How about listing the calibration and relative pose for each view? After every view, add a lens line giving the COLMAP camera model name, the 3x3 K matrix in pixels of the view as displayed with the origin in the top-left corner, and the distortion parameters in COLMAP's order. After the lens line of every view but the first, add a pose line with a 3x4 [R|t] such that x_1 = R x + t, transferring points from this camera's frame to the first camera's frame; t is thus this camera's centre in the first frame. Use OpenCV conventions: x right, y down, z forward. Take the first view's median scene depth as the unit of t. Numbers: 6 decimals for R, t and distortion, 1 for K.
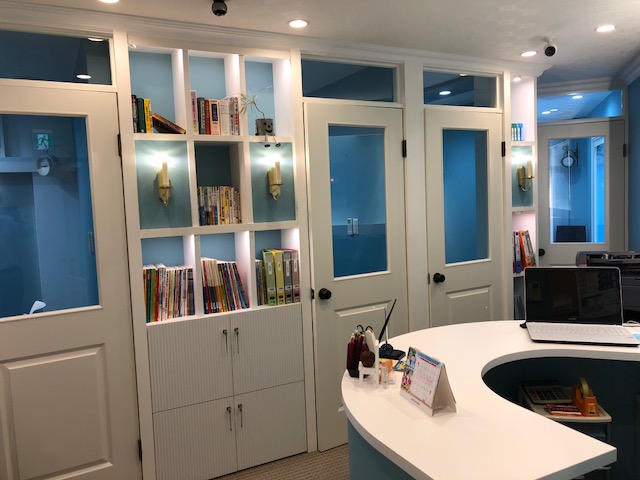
lens RADIAL K [[524.3, 0, 320.7], [0, 524.3, 238.6], [0, 0, 1]] dist [0.008417, 0.002246]
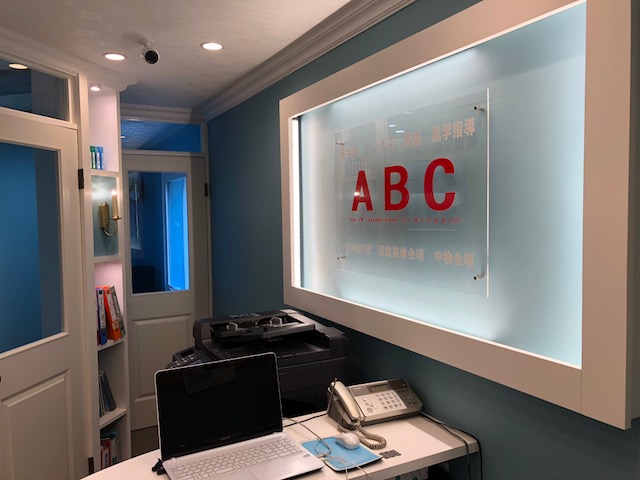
lens RADIAL K [[524.3, 0, 320.4], [0, 524.3, 238.1], [0, 0, 1]] dist [0.008417, 0.002246]
pose [[0.678542, -0.004138, 0.734550, 0.035835], [0.043241, 0.998475, -0.034319, -0.047451], [-0.733288, 0.055050, 0.677686, 0.257076]]
